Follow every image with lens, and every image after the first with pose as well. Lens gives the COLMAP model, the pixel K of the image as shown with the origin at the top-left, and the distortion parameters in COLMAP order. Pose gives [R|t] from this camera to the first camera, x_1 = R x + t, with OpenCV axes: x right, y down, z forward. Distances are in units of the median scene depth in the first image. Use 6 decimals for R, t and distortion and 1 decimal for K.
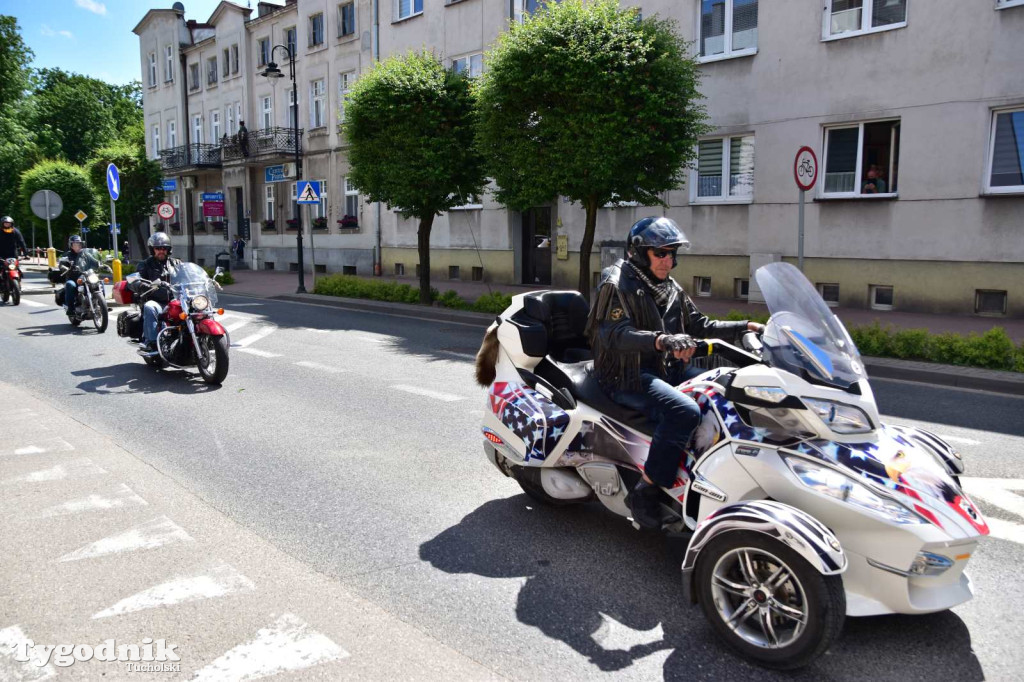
lens RADIAL K [[800.2, 0, 517.3], [0, 800.2, 351.0], [0, 0, 1]] dist [-0.116016, 0.121954]
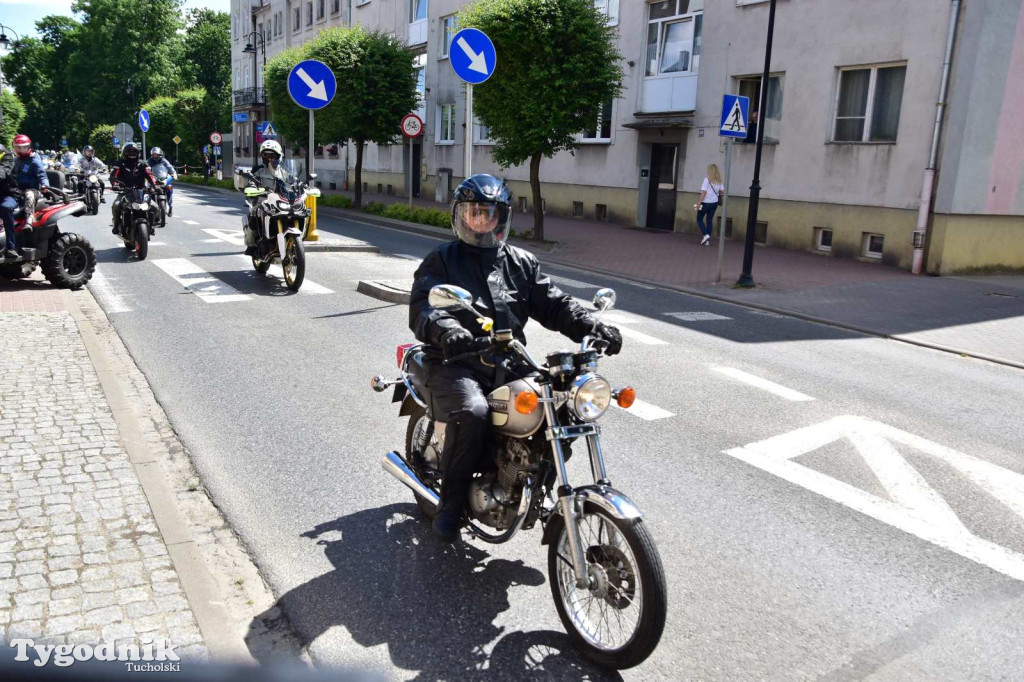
lens RADIAL K [[898.0, 0, 507.4], [0, 898.0, 367.3], [0, 0, 1]] dist [-0.104978, 0.120945]
pose [[0.967820, 0.092036, -0.234210, 0.564506], [-0.075800, 0.994112, 0.077428, 0.080662], [0.239958, -0.057183, 0.969098, -0.523745]]
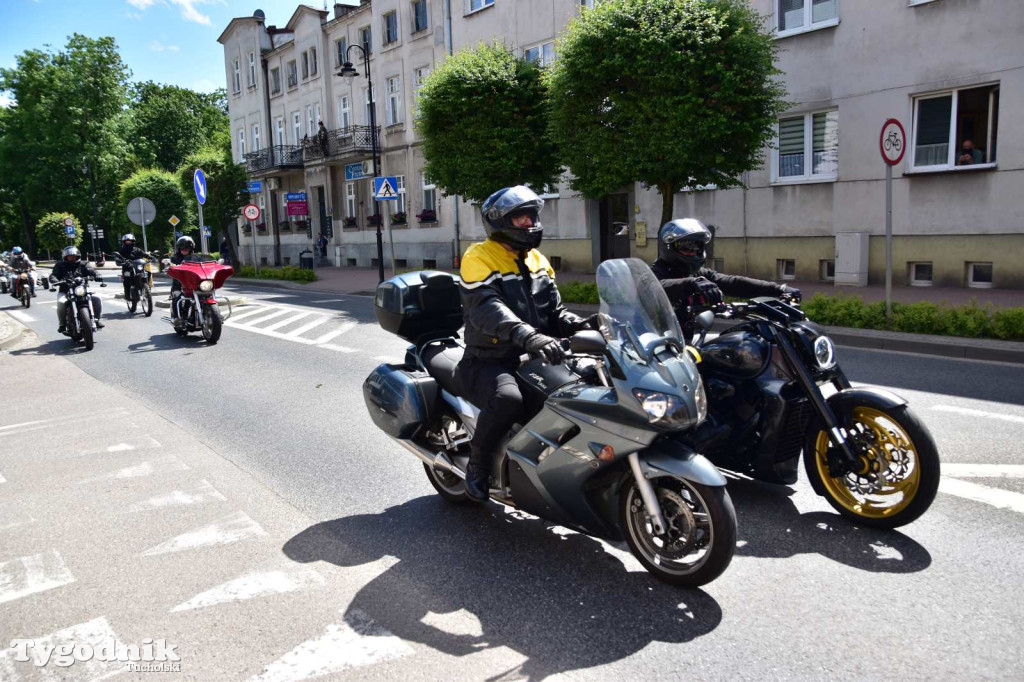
lens RADIAL K [[800.2, 0, 515.3], [0, 800.2, 350.3], [0, 0, 1]] dist [-0.116016, 0.121954]
pose [[0.994057, -0.022296, -0.106551, 0.003547], [0.023575, 0.999664, 0.010759, -0.000401], [0.106275, -0.013207, 0.994249, 0.003564]]
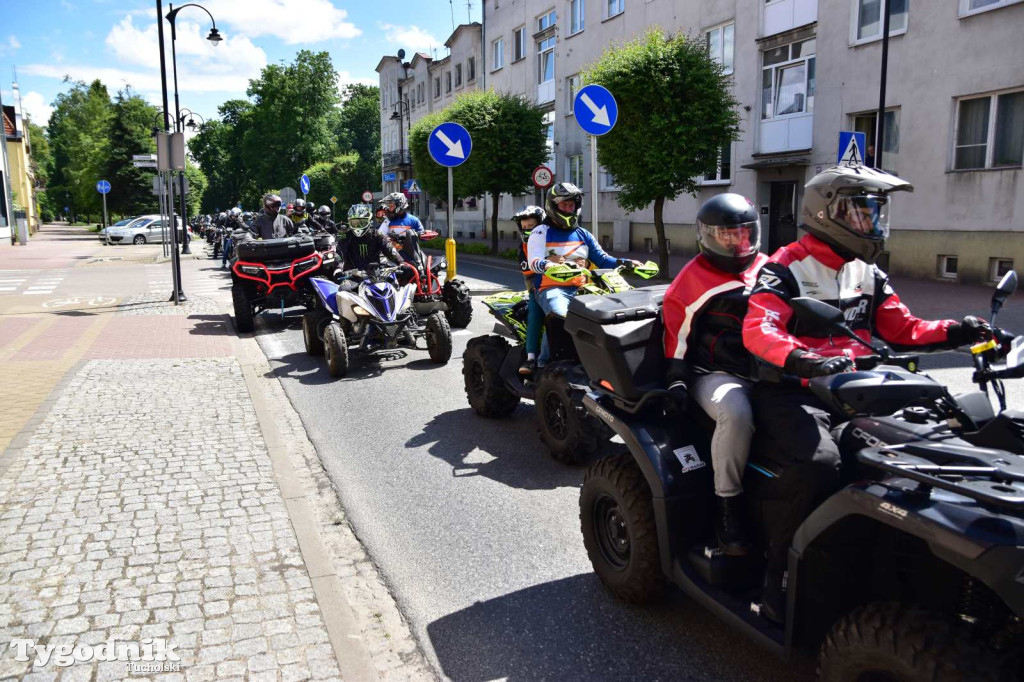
lens RADIAL K [[840.2, 0, 509.3], [0, 840.2, 337.3], [0, 0, 1]] dist [-0.104664, 0.119707]
pose [[0.922091, 0.048833, -0.383879, 0.564363], [-0.047366, 0.998789, 0.013280, 0.079256], [0.384063, 0.005938, 0.923288, -0.516142]]
